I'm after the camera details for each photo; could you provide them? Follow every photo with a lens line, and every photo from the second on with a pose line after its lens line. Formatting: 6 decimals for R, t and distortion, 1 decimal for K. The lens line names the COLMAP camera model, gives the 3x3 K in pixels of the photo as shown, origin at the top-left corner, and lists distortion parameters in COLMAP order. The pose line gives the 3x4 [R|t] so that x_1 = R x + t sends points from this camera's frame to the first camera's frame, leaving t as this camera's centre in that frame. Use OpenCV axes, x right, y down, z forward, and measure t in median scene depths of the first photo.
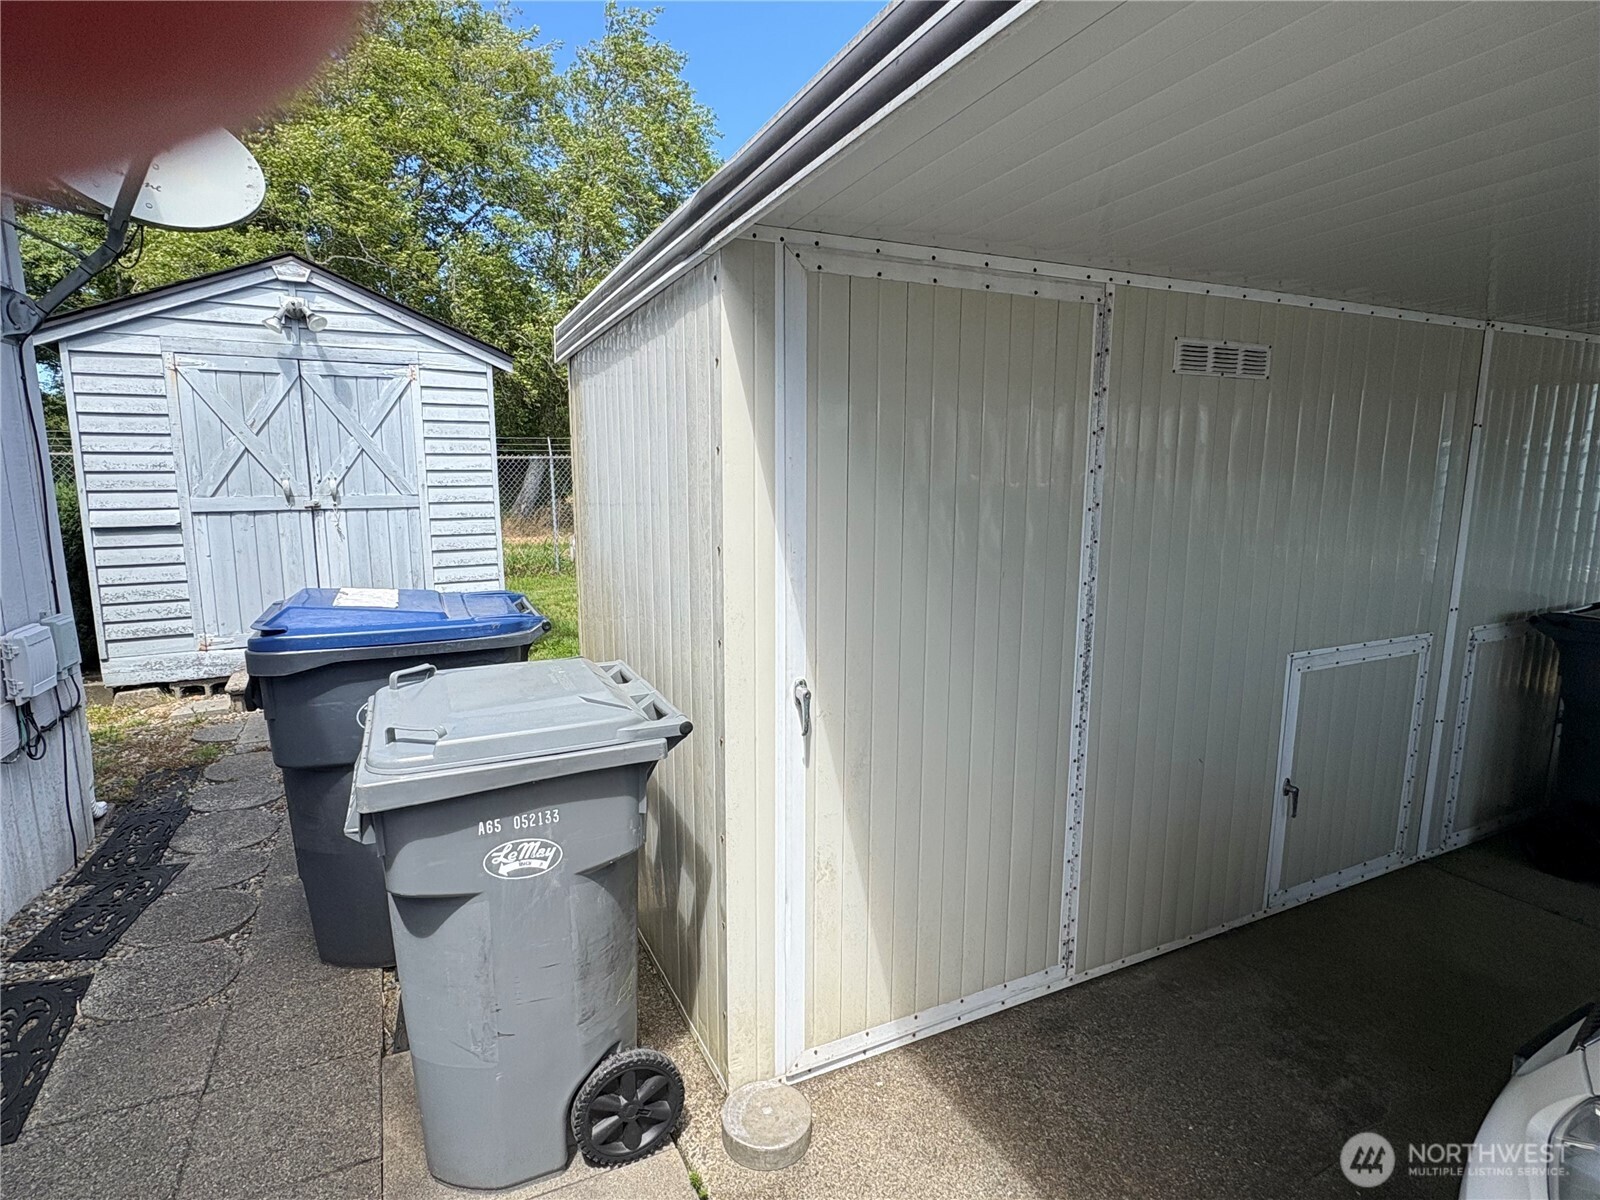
lens RADIAL K [[826.1, 0, 799.9], [0, 826.1, 598.6], [0, 0, 1]] dist [-0.005028, -0.000365]
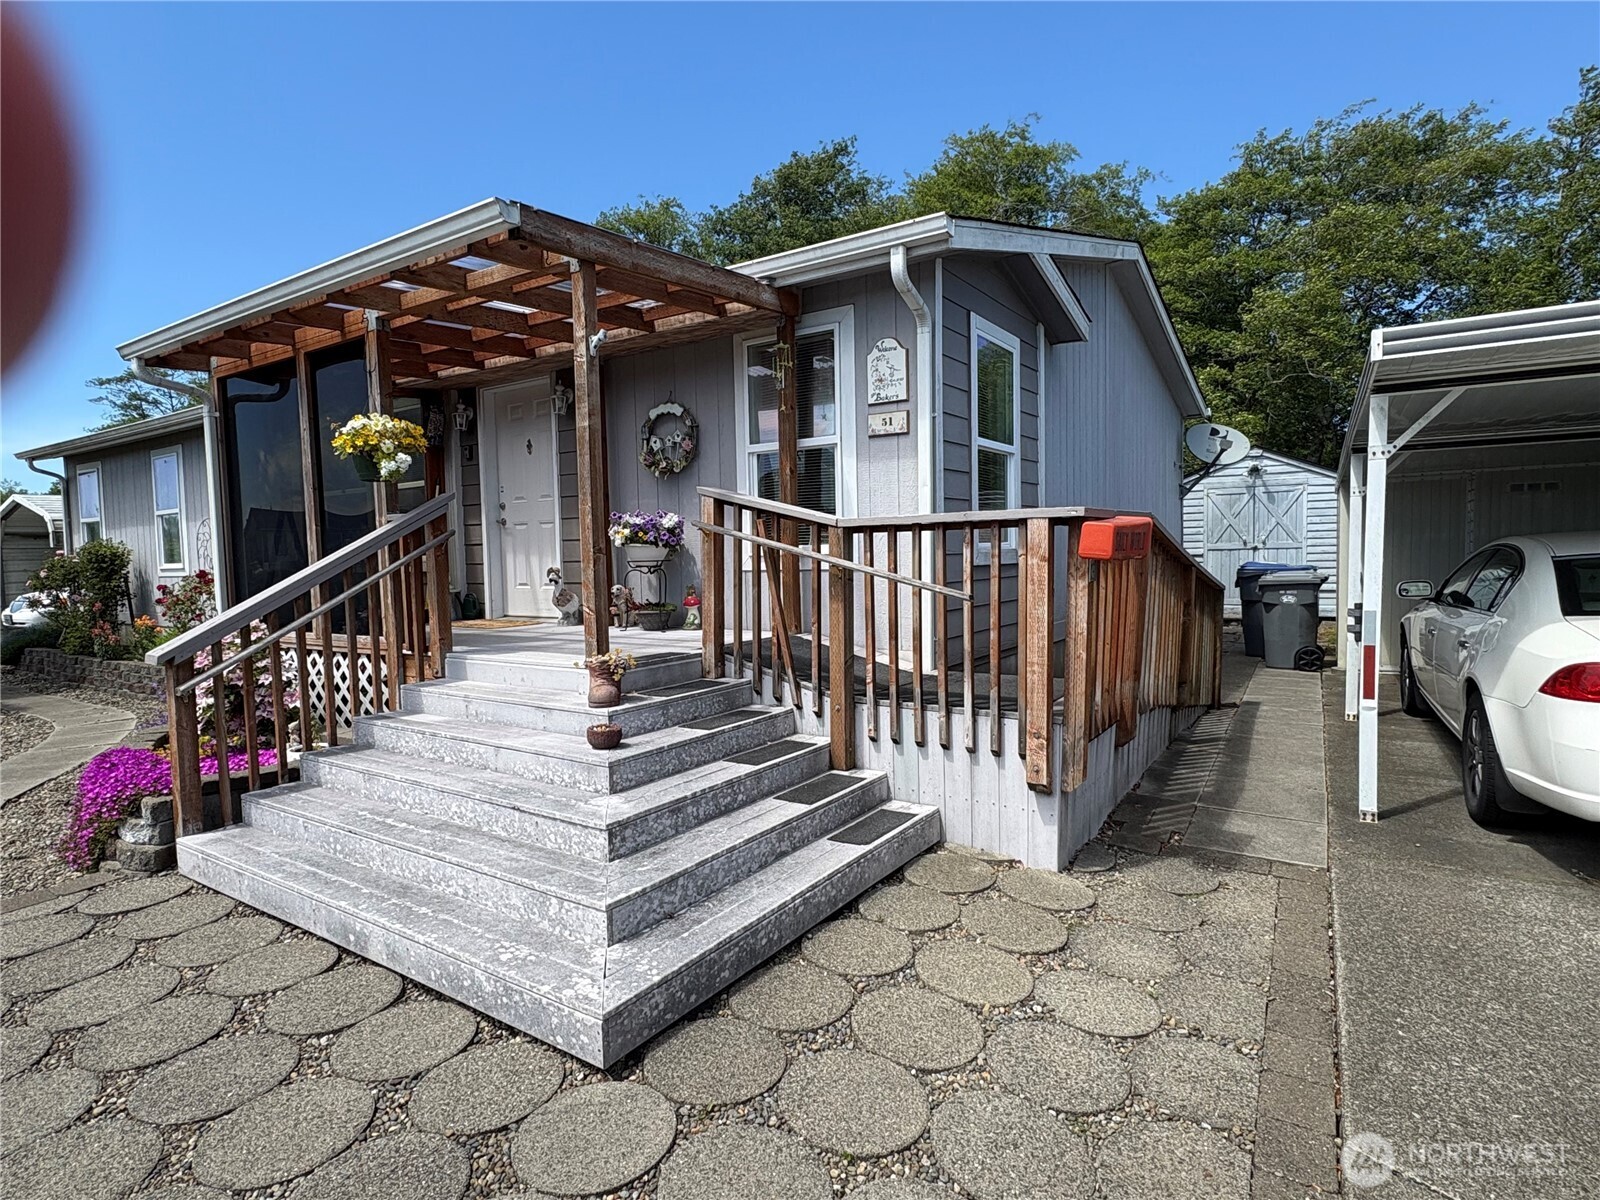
lens RADIAL K [[863.3, 0, 795.9], [0, 863.3, 601.0], [0, 0, 1]] dist [0.001388, 0.000389]
pose [[0.525641, 0.038239, -0.849847, 0.845563], [-0.107890, 0.993919, -0.022011, 0.242089], [0.843837, 0.103260, 0.526570, -1.424816]]
